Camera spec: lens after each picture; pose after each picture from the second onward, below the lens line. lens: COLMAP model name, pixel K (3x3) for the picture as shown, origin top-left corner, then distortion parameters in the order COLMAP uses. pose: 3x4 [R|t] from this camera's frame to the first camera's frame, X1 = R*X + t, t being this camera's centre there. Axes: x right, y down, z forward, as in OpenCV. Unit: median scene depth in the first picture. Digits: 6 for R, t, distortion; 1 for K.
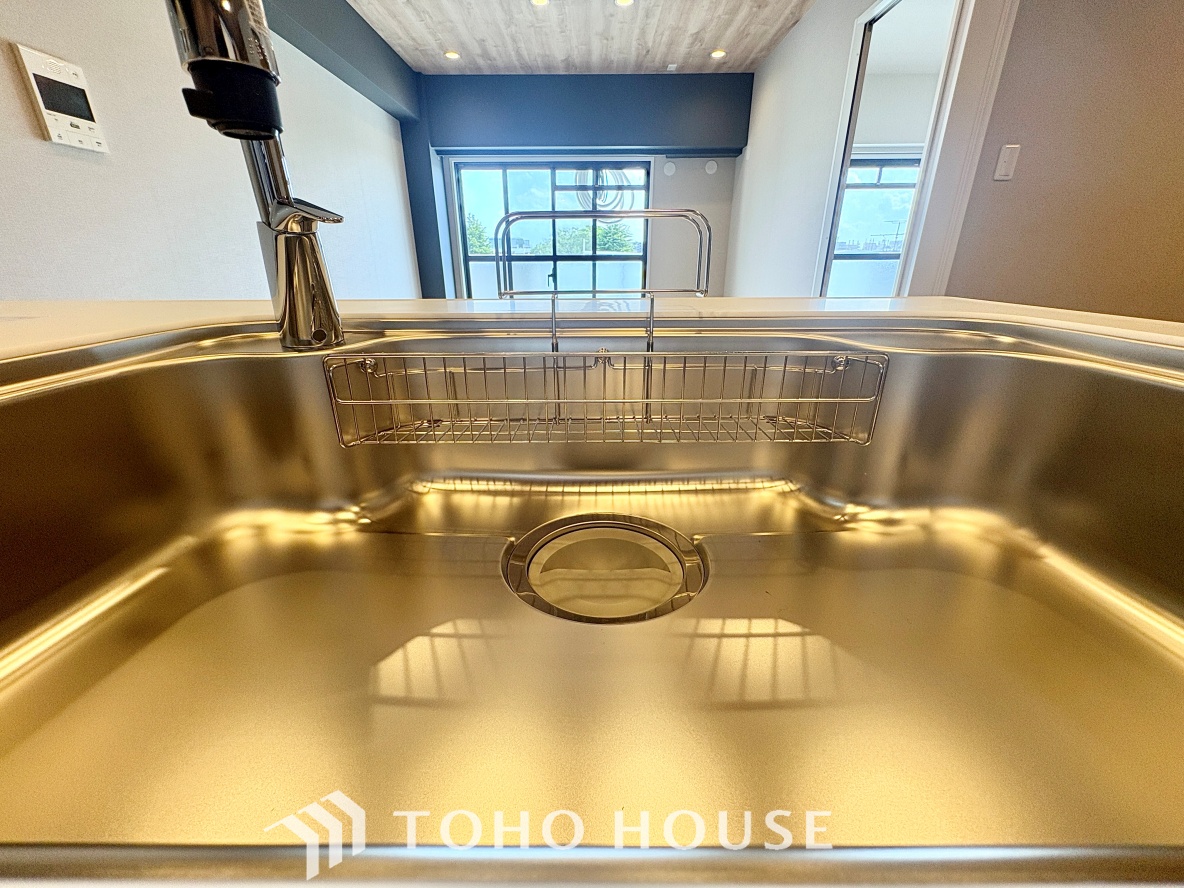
lens RADIAL K [[472.7, 0, 590.3], [0, 472.7, 444.3], [0, 0, 1]] dist [-0.000656, 0.000281]
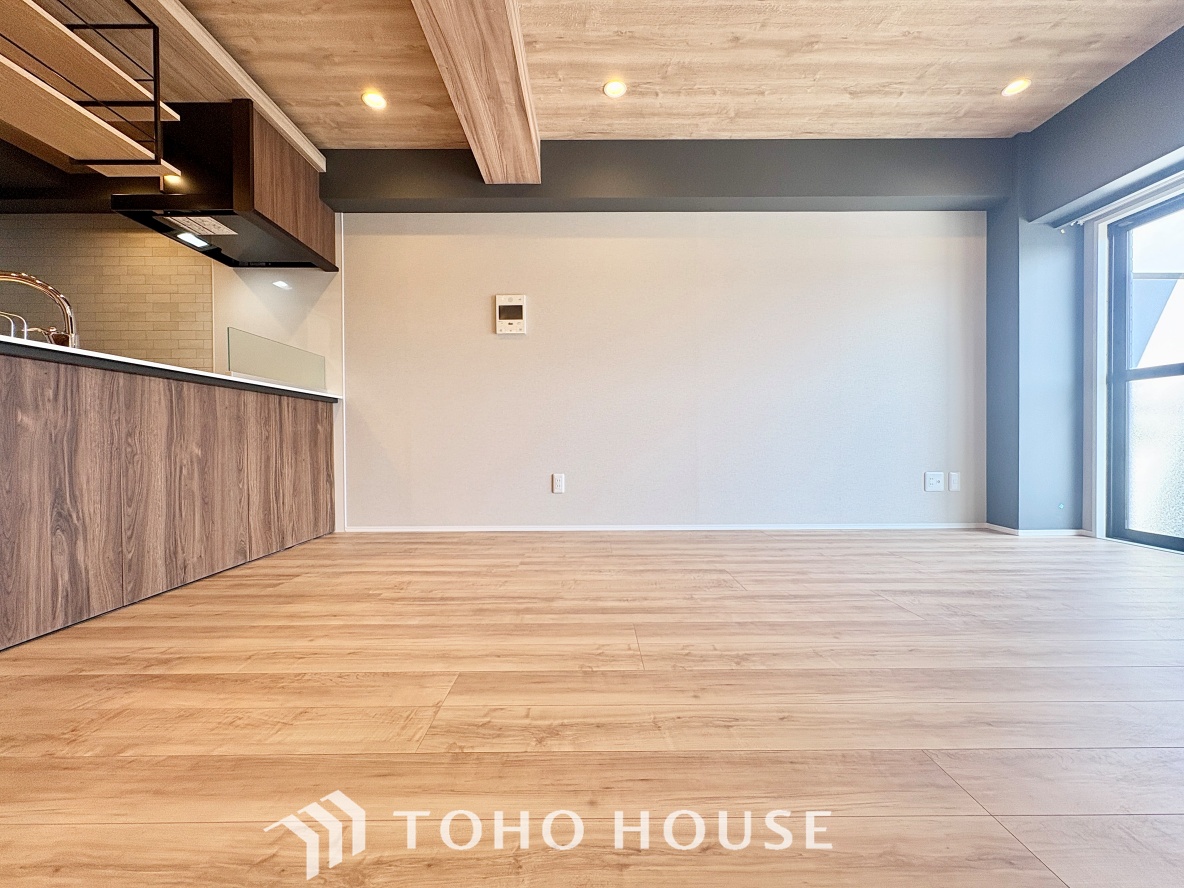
lens RADIAL K [[472.7, 0, 591.5], [0, 472.7, 444.6], [0, 0, 1]] dist [-0.000656, 0.000281]
pose [[0.009763, 0.014661, -0.999845, 0.360621], [-0.360177, 0.932829, 0.010161, -0.134784], [0.932833, 0.360021, 0.014388, 0.582128]]
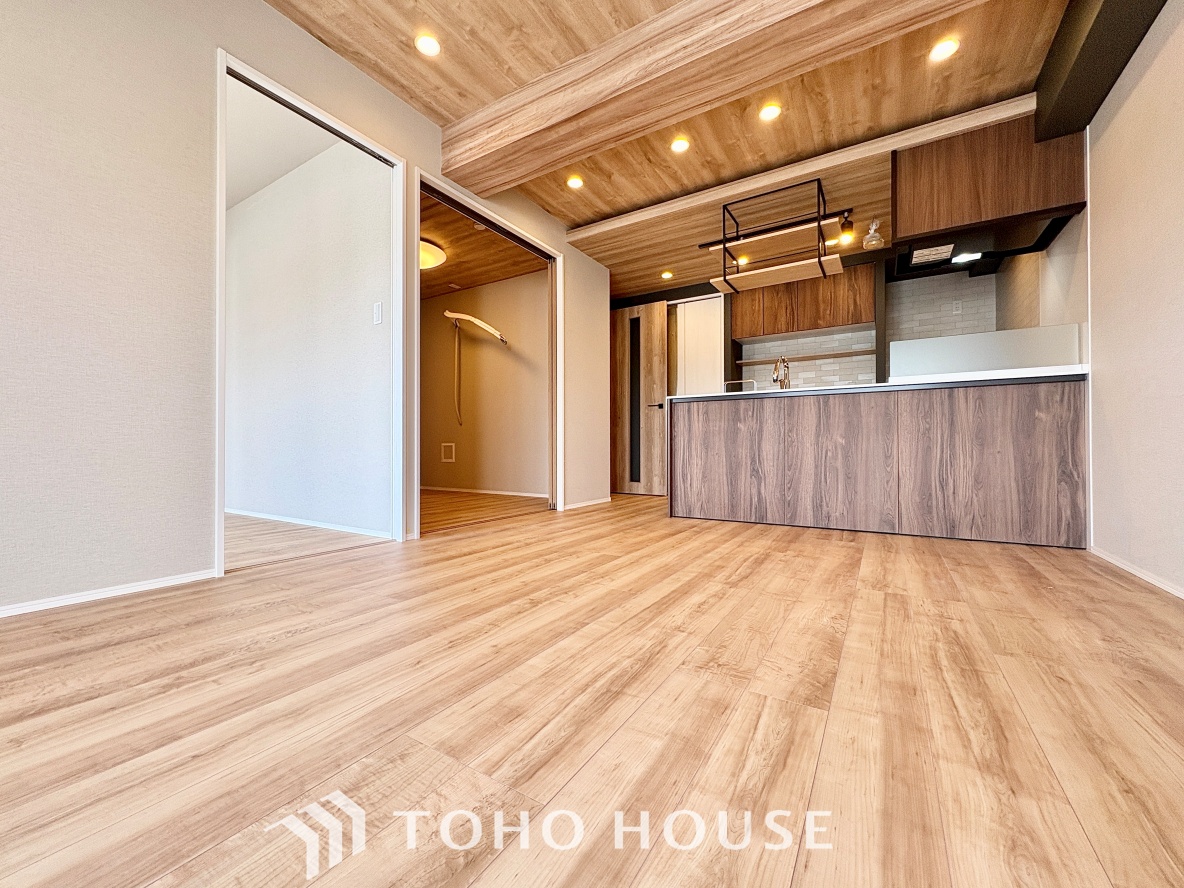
lens RADIAL K [[472.7, 0, 589.5], [0, 472.7, 444.3], [0, 0, 1]] dist [-0.000656, 0.000281]
pose [[-0.849585, 0.010322, 0.527350, -0.214924], [0.196958, 0.933695, 0.299033, -0.265366], [-0.489298, 0.357920, -0.795287, 0.984020]]
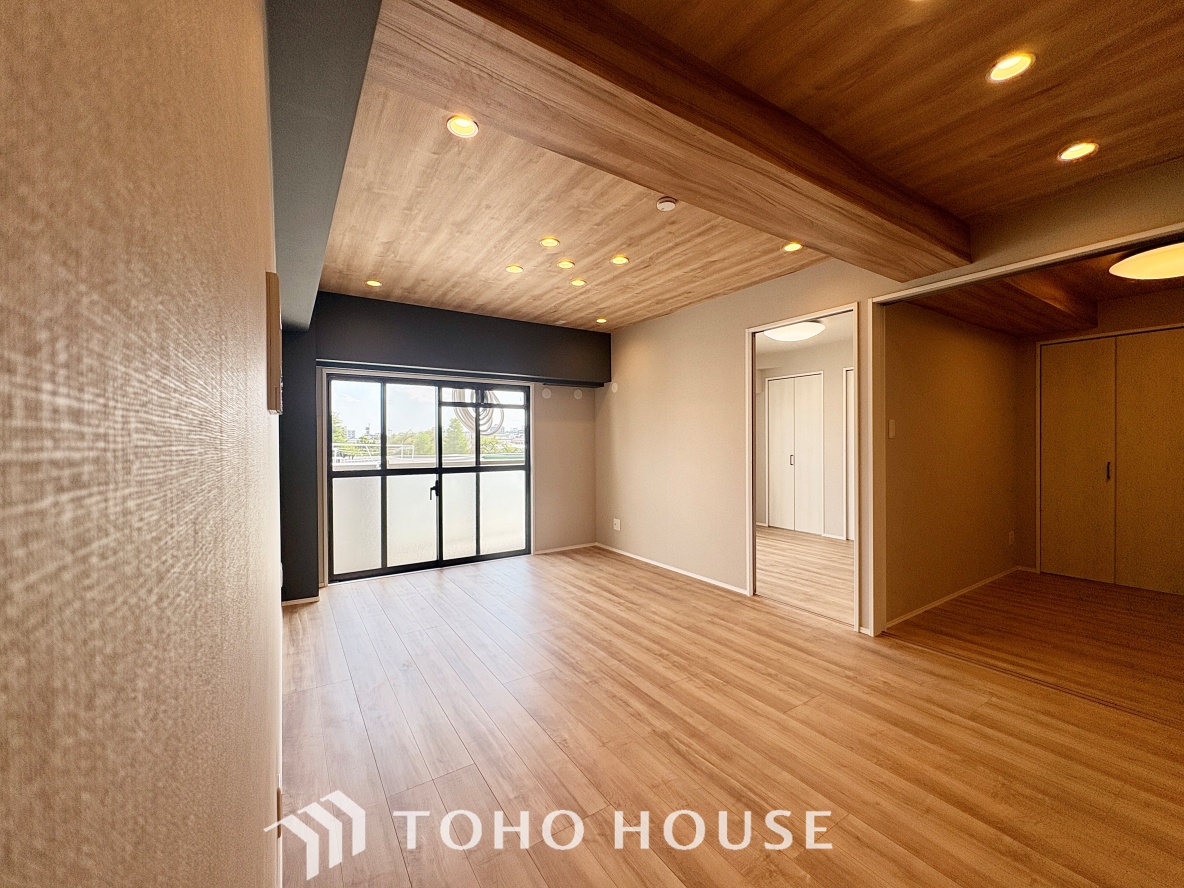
lens RADIAL K [[472.7, 0, 591.0], [0, 472.7, 444.2], [0, 0, 1]] dist [-0.000656, 0.000281]
pose [[0.835314, -0.003672, 0.549762, -0.431260], [0.202972, 0.931392, -0.302177, -0.130447], [-0.510934, 0.363999, 0.778750, 0.136890]]
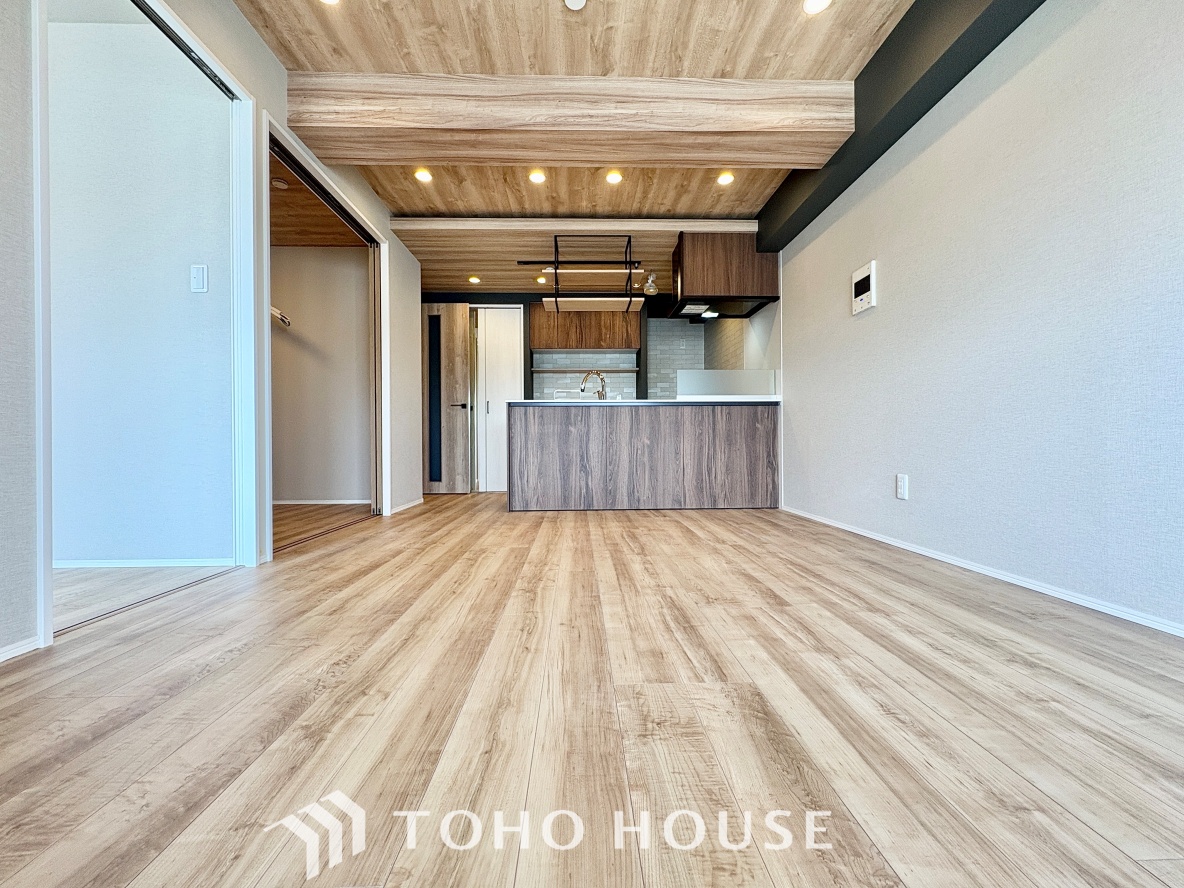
lens RADIAL K [[472.7, 0, 590.2], [0, 472.7, 444.0], [0, 0, 1]] dist [-0.000656, 0.000281]
pose [[-0.999366, 0.011072, -0.033844, -0.007219], [-0.002036, 0.931116, 0.364717, -0.321341], [0.035551, 0.364554, -0.930503, 1.102351]]
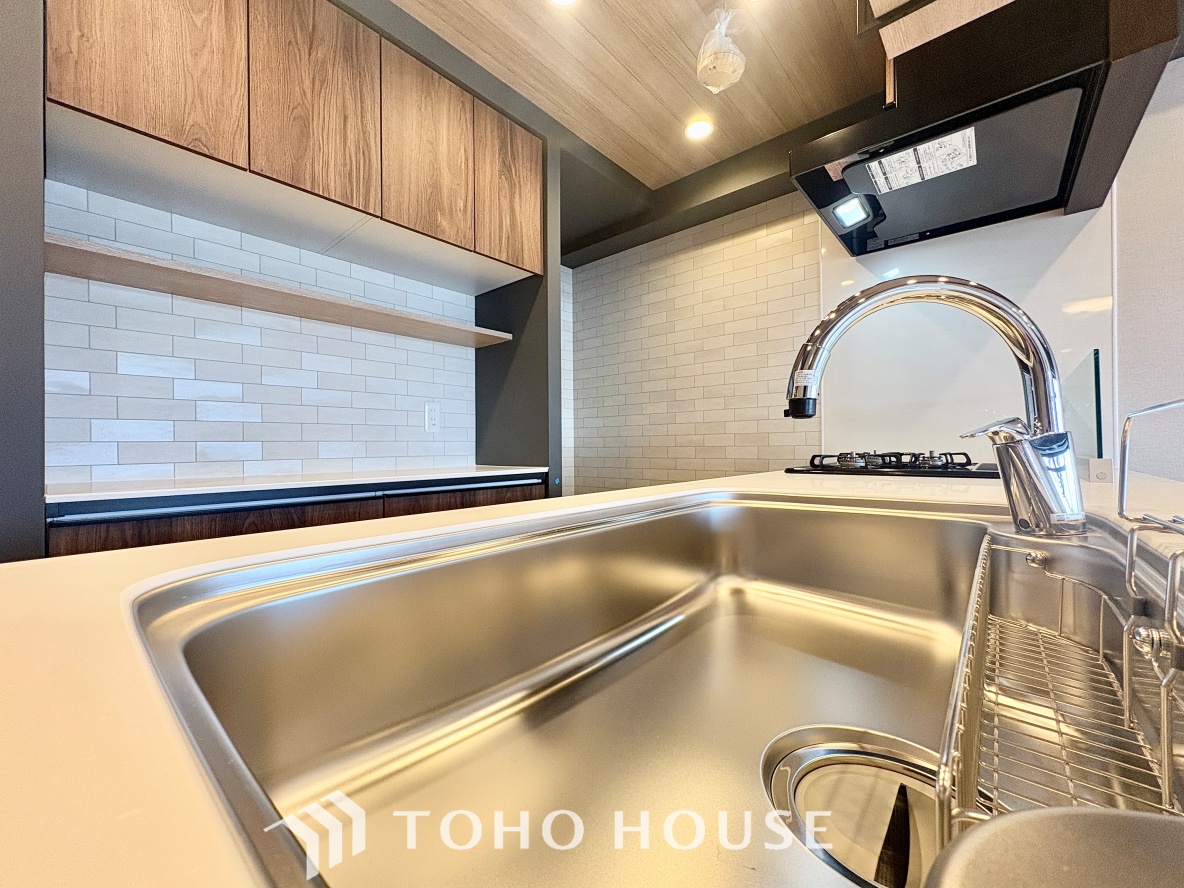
lens RADIAL K [[472.7, 0, 584.4], [0, 472.7, 448.7], [0, 0, 1]] dist [-0.000656, 0.000281]
pose [[-0.654538, 0.012468, -0.755926, 0.123425], [-0.264890, 0.932702, 0.244747, -0.045753], [0.708105, 0.360434, -0.607186, 0.100755]]
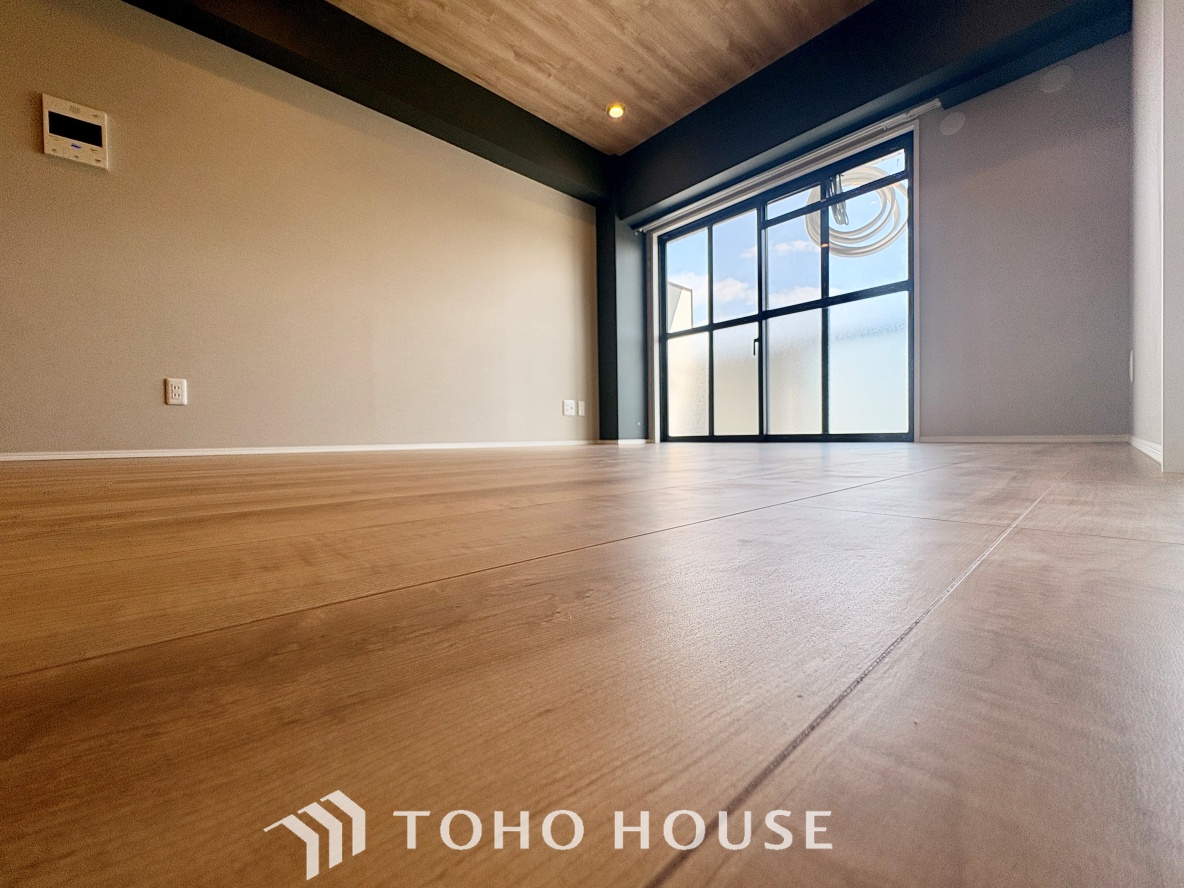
lens RADIAL K [[472.7, 0, 590.0], [0, 472.7, 444.5], [0, 0, 1]] dist [-0.000656, 0.000281]
pose [[0.680058, 0.006376, -0.733131, 0.343137], [-0.256568, 0.938803, -0.229830, 0.018398], [0.686800, 0.344396, 0.640076, 0.565090]]
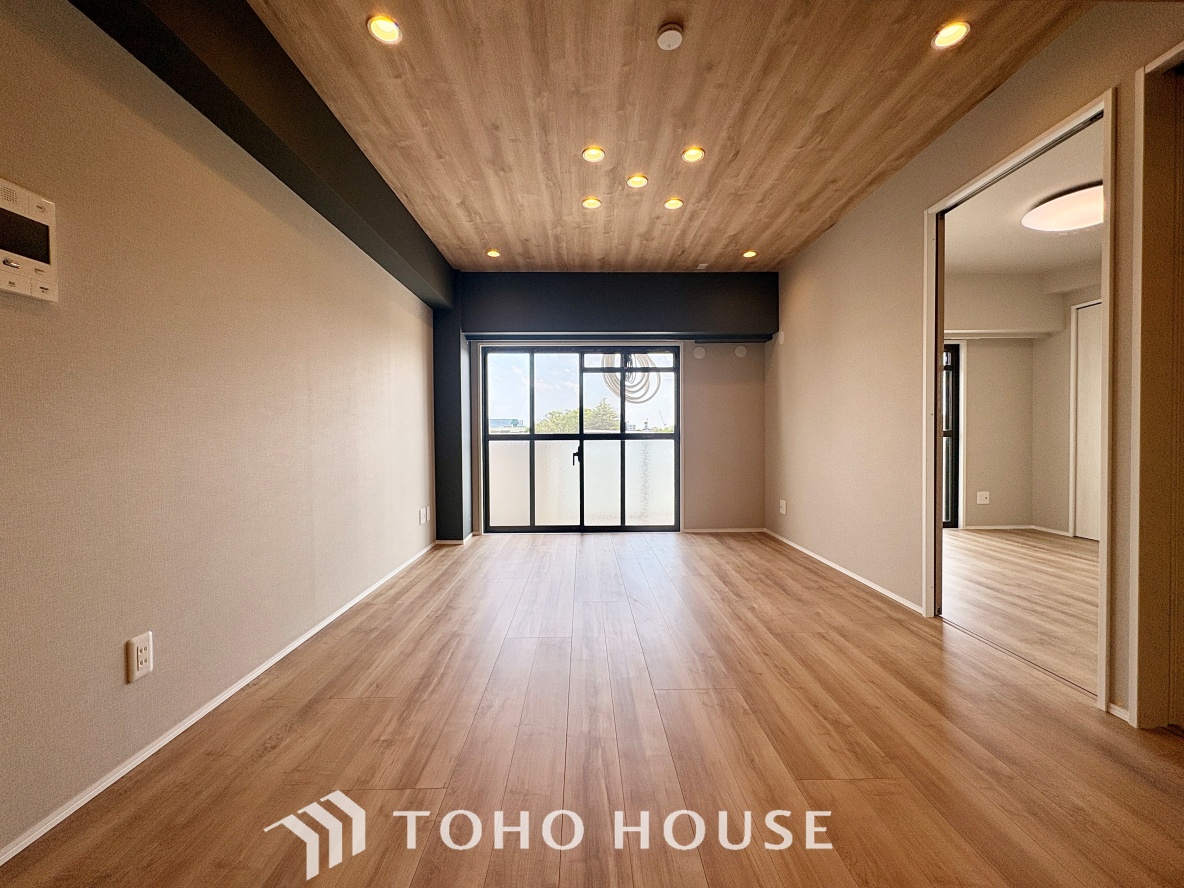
lens RADIAL K [[472.7, 0, 590.3], [0, 472.7, 444.4], [0, 0, 1]] dist [-0.000656, 0.000281]
pose [[0.999755, -0.002711, 0.021975, -0.099985], [0.010223, 0.936870, -0.349529, -0.068054], [-0.019640, 0.349668, 0.936668, 0.167361]]
